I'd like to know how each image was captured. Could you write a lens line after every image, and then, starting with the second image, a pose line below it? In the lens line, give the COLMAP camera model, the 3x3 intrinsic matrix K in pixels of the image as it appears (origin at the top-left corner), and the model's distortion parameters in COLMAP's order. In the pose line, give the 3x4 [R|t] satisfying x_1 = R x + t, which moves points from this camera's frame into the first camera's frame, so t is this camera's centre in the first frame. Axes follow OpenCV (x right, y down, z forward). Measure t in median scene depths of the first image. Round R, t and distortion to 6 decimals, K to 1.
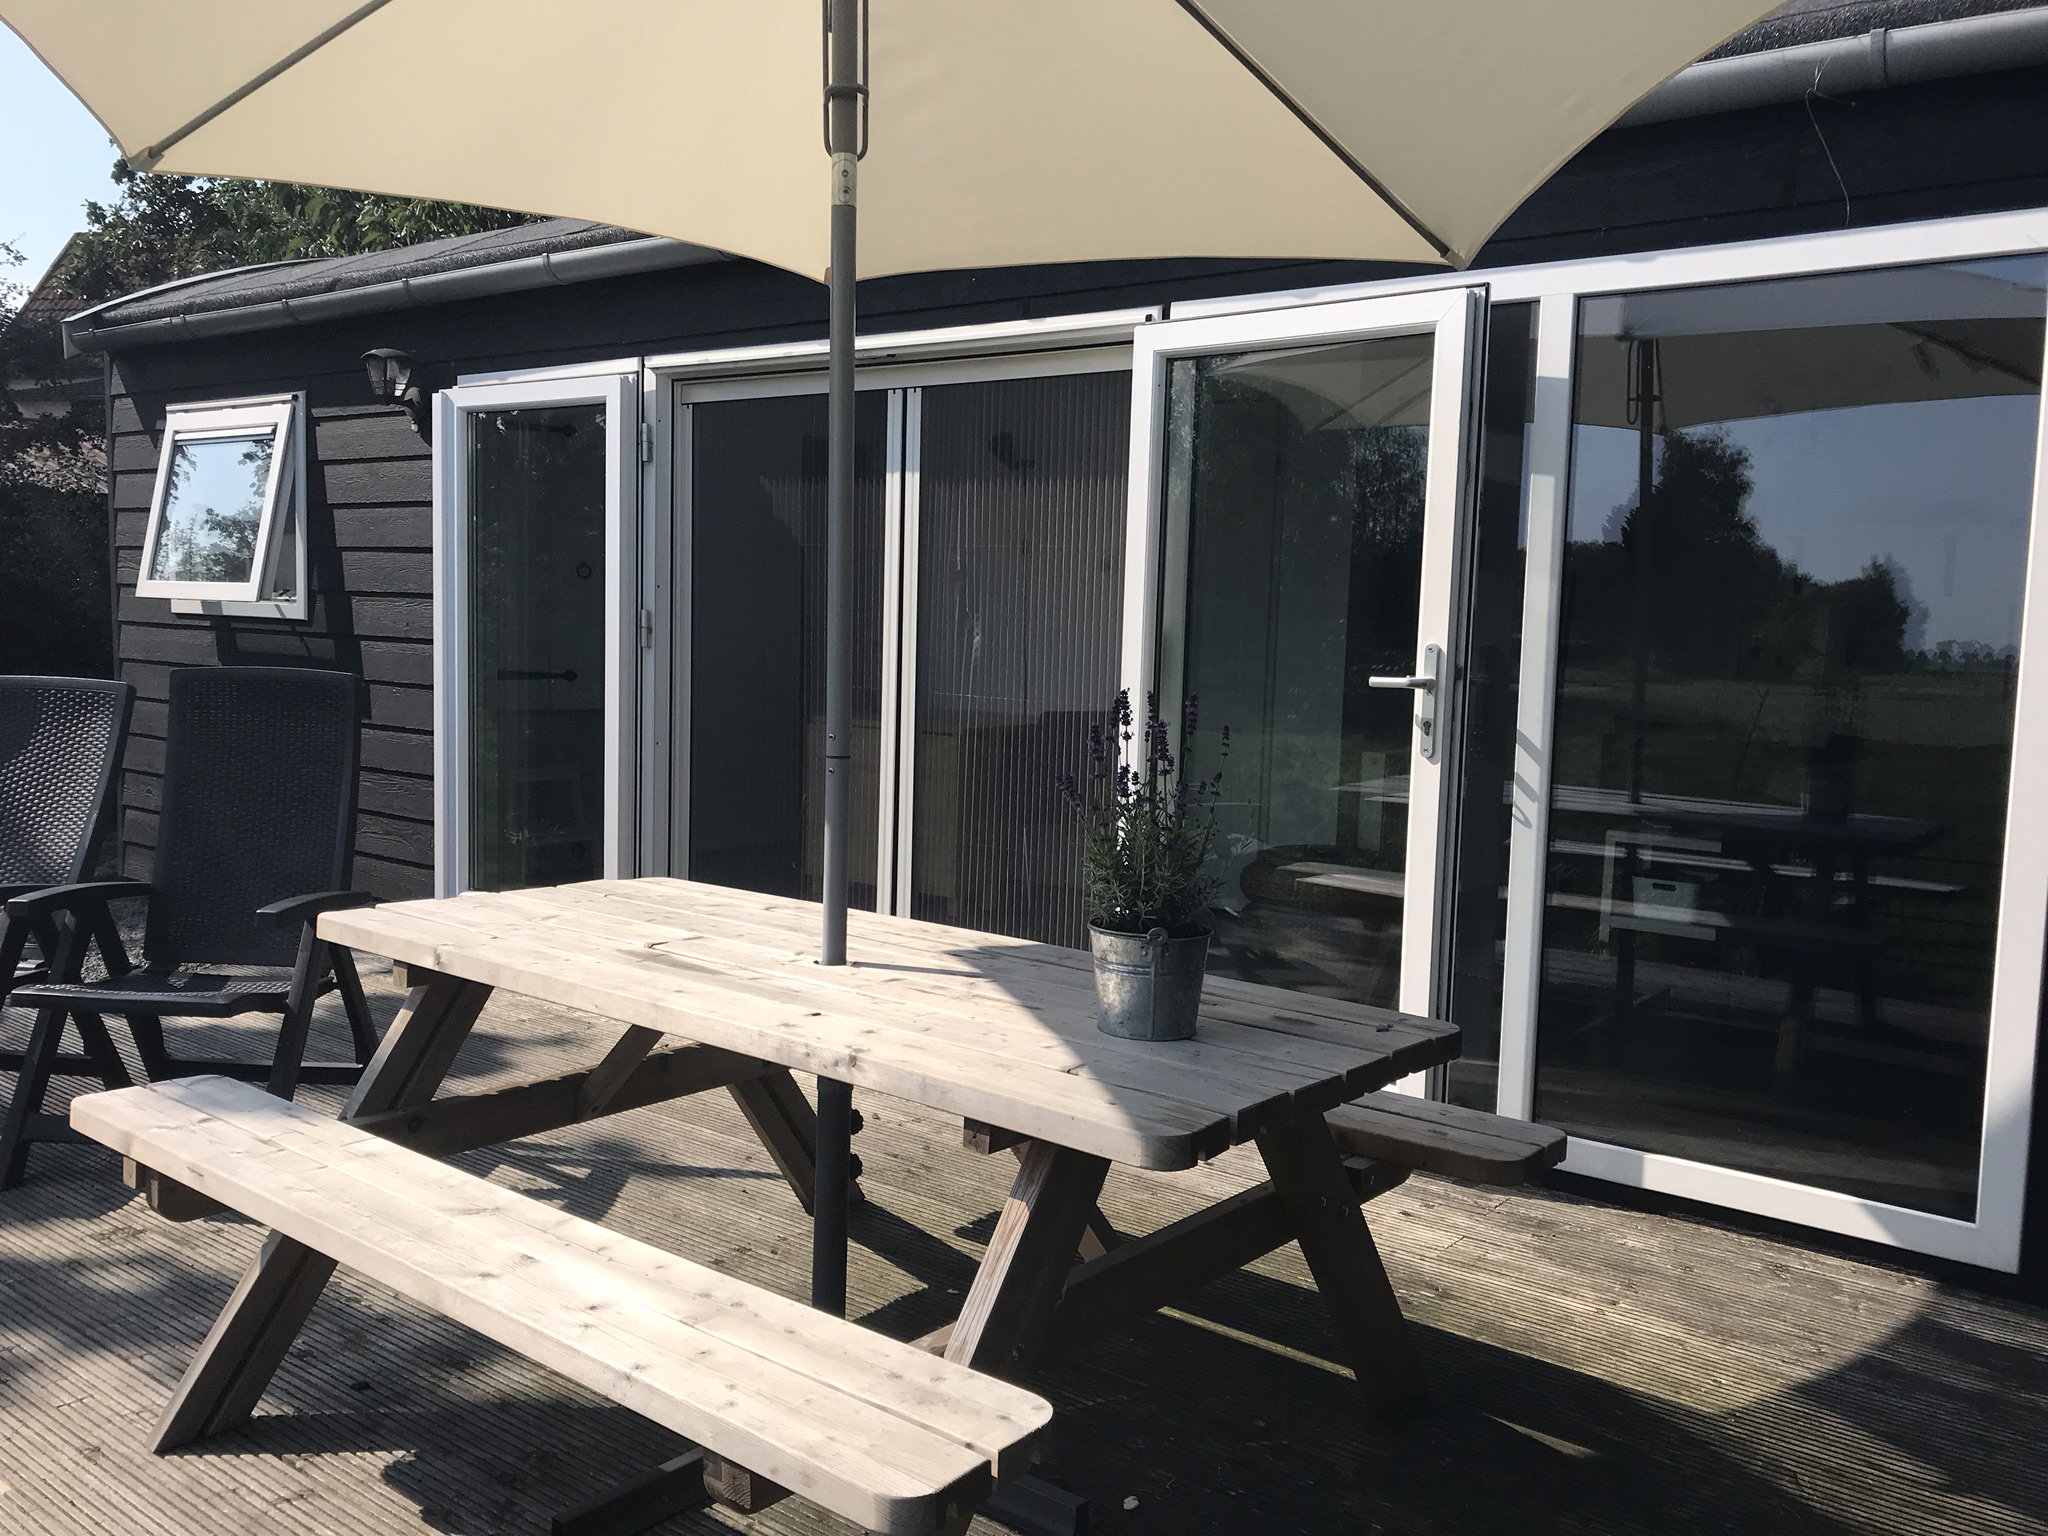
lens RADIAL K [[1645.2, 0, 1038.1], [0, 1645.2, 757.2], [0, 0, 1]] dist [0.040838, -0.057281]
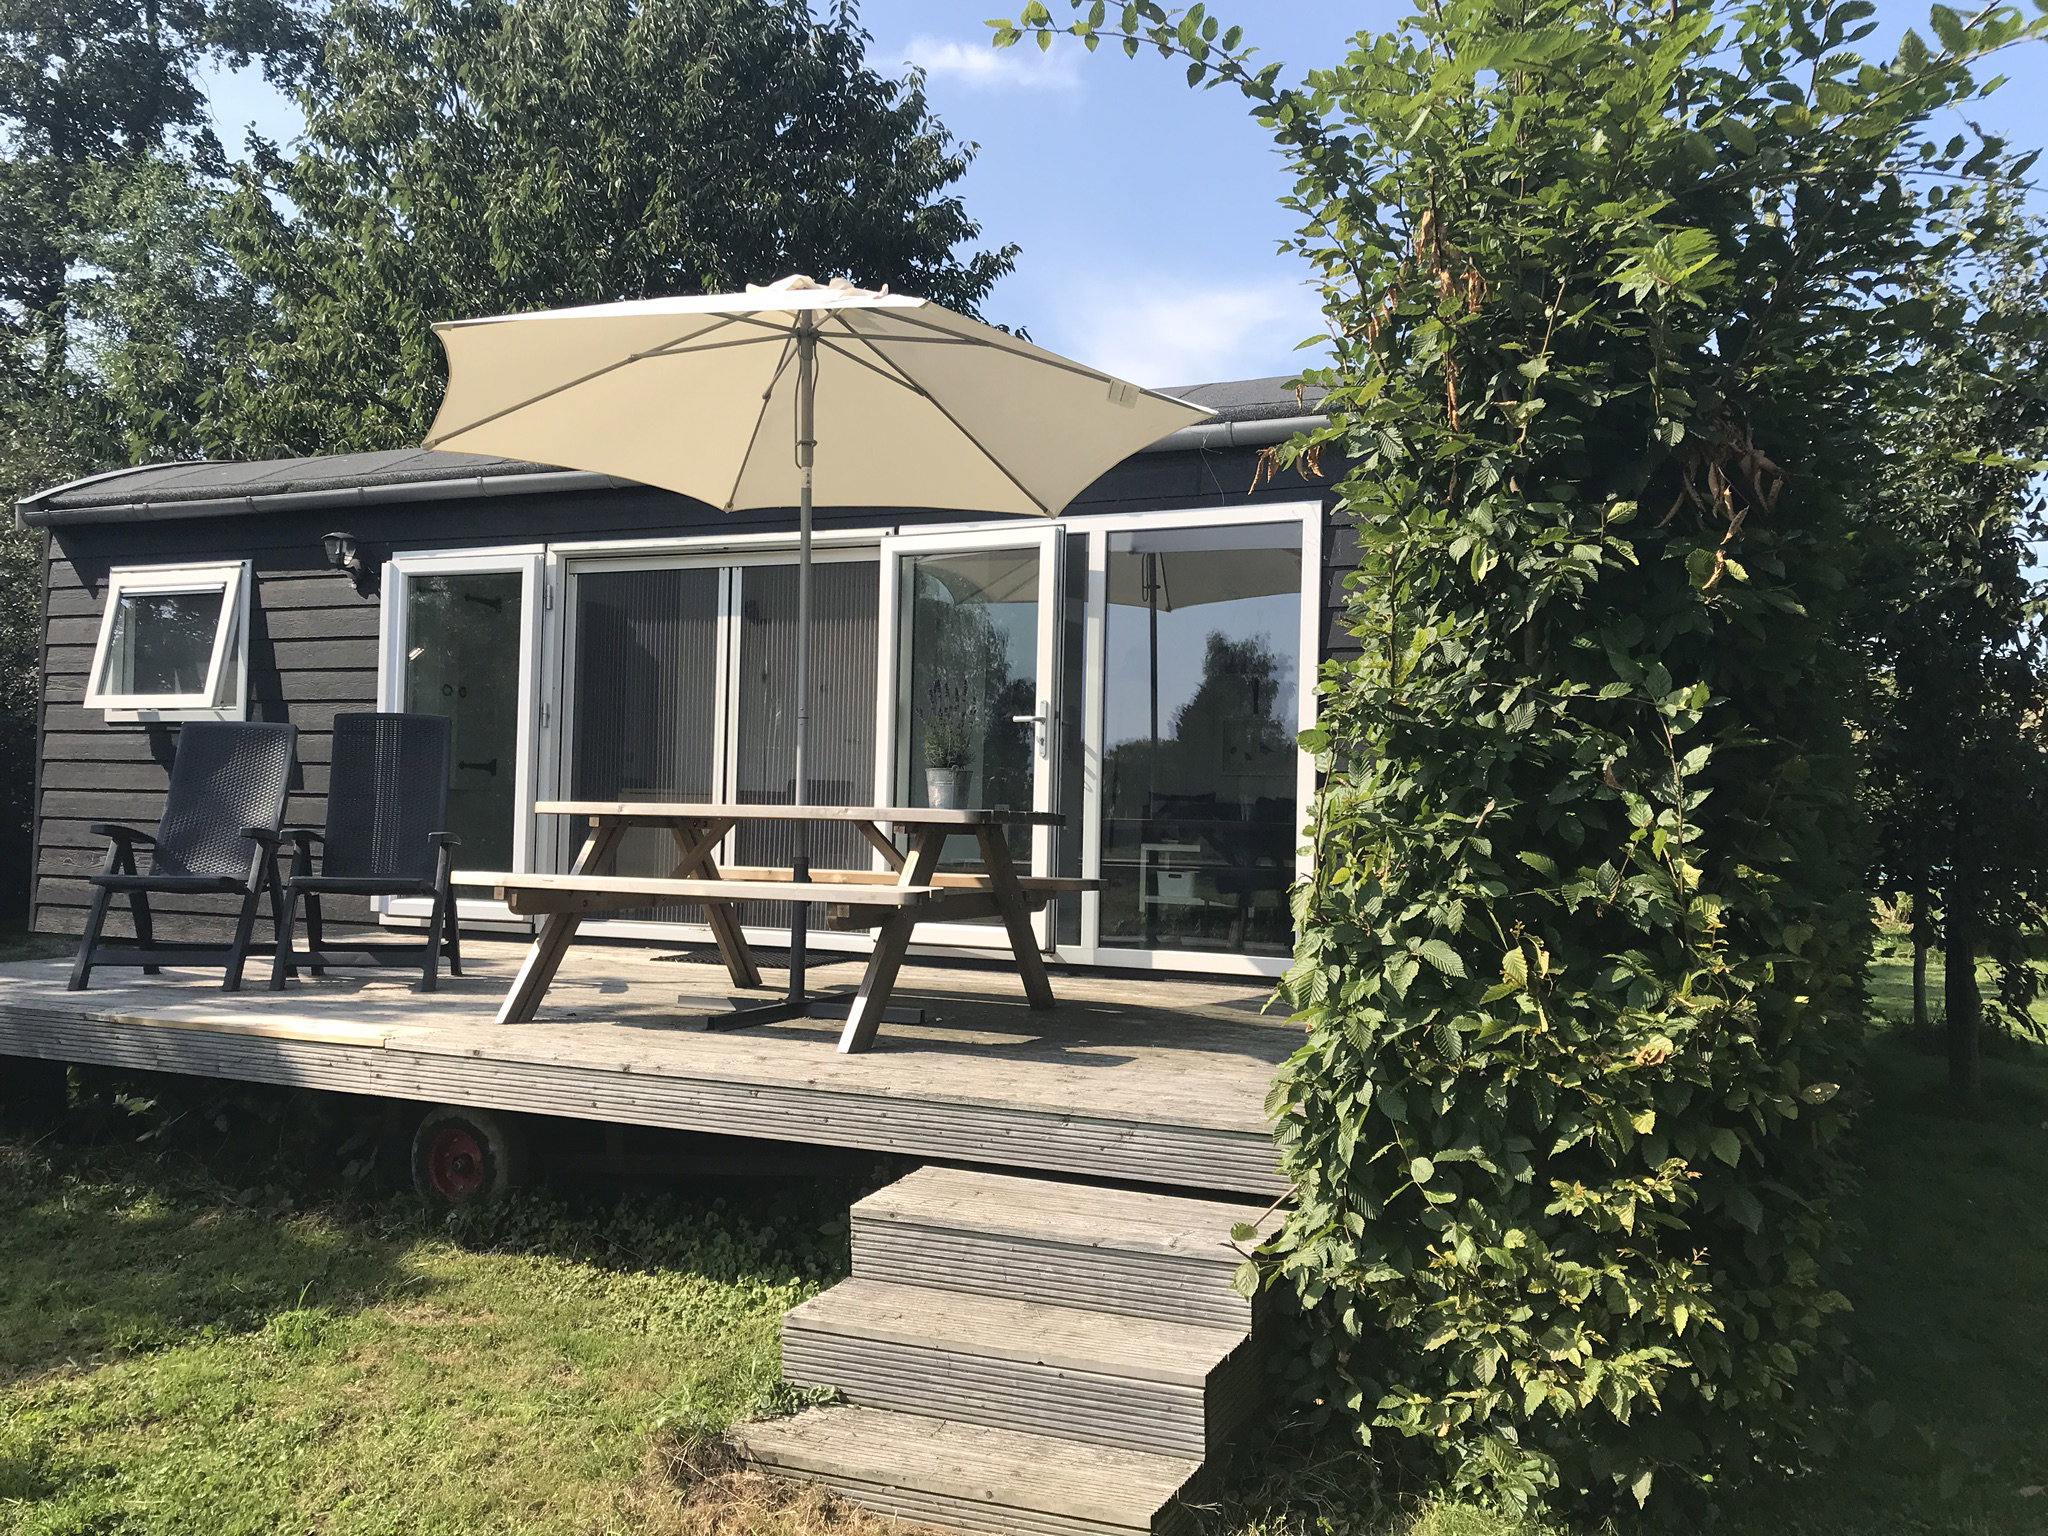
lens RADIAL K [[1645.2, 0, 1022.0], [0, 1645.2, 763.5], [0, 0, 1]] dist [0.040838, -0.057281]
pose [[0.971280, -0.000088, 0.237939, -0.184415], [0.026944, 0.993609, -0.109616, 0.160044], [-0.236409, 0.112879, 0.965075, -0.642141]]
